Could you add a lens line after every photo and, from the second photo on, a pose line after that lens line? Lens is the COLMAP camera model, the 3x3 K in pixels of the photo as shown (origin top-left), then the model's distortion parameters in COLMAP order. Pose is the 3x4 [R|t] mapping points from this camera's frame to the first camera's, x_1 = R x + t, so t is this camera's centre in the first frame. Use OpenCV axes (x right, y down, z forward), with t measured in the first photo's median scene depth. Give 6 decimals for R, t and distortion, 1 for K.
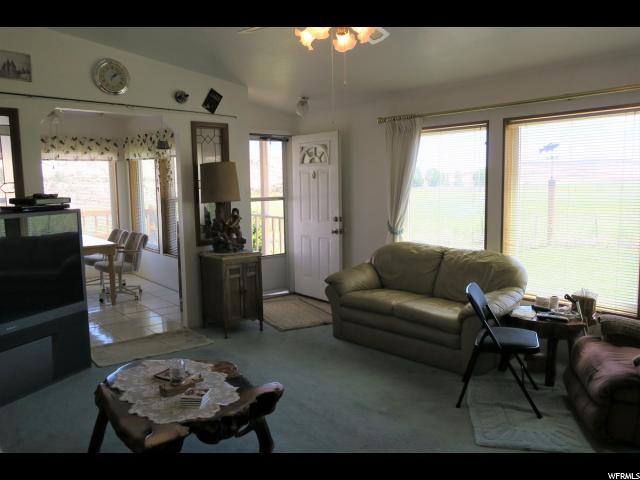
lens RADIAL K [[504.1, 0, 324.2], [0, 504.1, 243.1], [0, 0, 1]] dist [-0.002648, -0.007589]
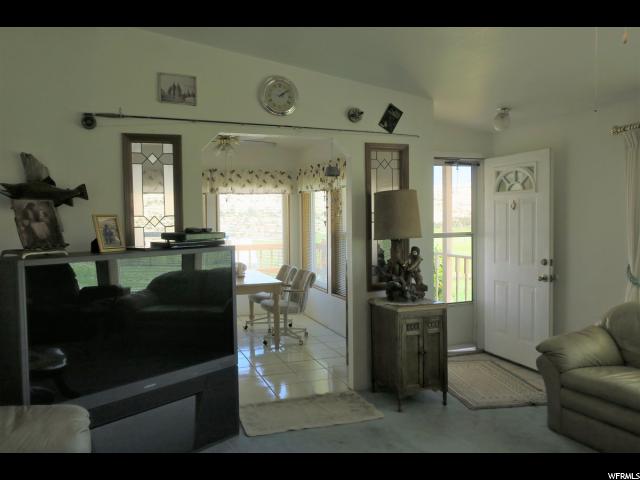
lens RADIAL K [[504.1, 0, 320.0], [0, 504.1, 242.0], [0, 0, 1]] dist [-0.002648, -0.007589]
pose [[0.940837, 0.014439, -0.338552, -0.043212], [-0.037697, 0.997350, -0.062226, -0.019178], [0.336756, 0.071308, 0.938888, 0.177162]]
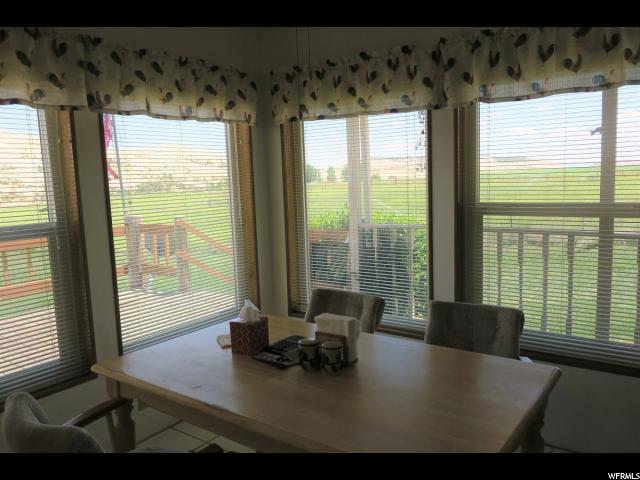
lens RADIAL K [[504.1, 0, 318.3], [0, 504.1, 241.6], [0, 0, 1]] dist [-0.002648, -0.007589]
pose [[0.968720, -0.058669, 0.241123, -0.703556], [0.058071, 0.998266, 0.009594, -0.096995], [-0.241268, 0.004708, 0.970447, 0.856928]]
